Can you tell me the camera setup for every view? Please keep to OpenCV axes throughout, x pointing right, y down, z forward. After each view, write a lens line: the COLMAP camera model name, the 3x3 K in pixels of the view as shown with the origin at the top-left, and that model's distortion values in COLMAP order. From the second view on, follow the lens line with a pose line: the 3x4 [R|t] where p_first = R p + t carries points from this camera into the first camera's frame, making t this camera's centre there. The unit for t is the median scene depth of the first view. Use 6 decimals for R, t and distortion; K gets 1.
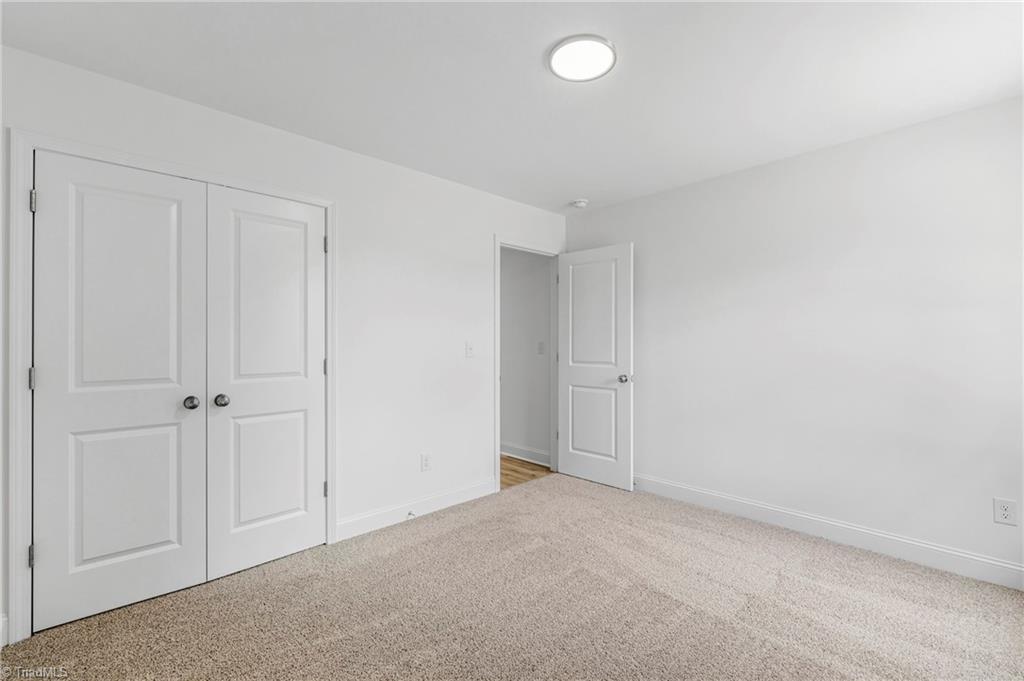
lens RADIAL K [[442.9, 0, 512.0], [0, 442.9, 340.5], [0, 0, 1]] dist [-0.004810, -0.000174]
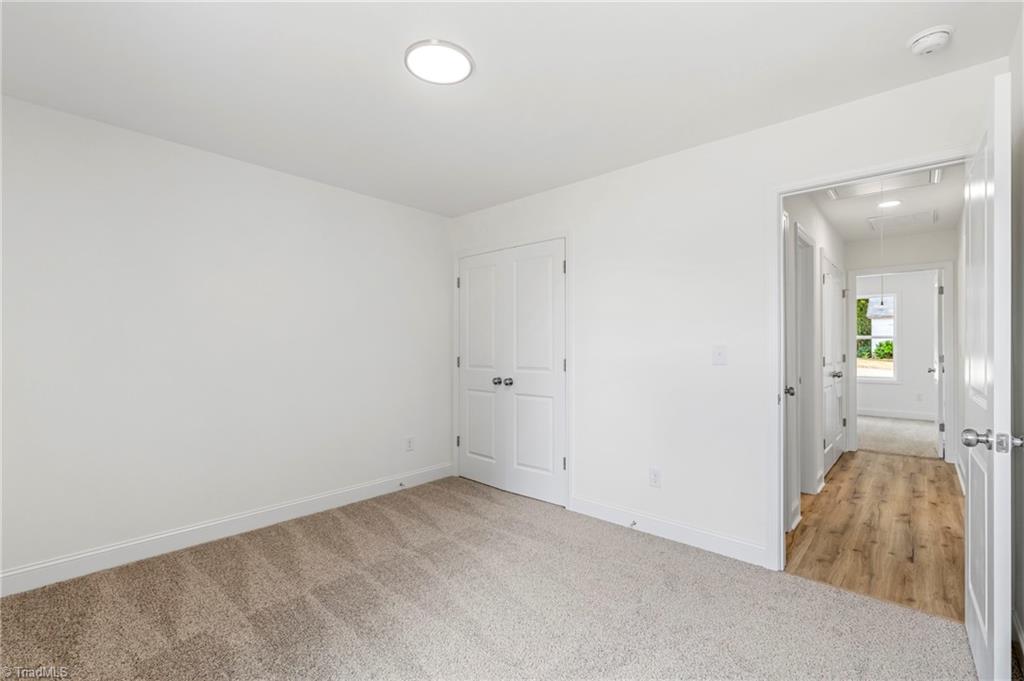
lens RADIAL K [[456.3, 0, 512.0], [0, 456.3, 340.5], [0, 0, 1]] dist [-0.006567, -0.000268]
pose [[0.082097, -0.012138, -0.996550, 0.988735], [-0.005507, 0.999905, -0.012632, 0.003881], [0.996609, 0.006525, 0.082023, 0.850535]]
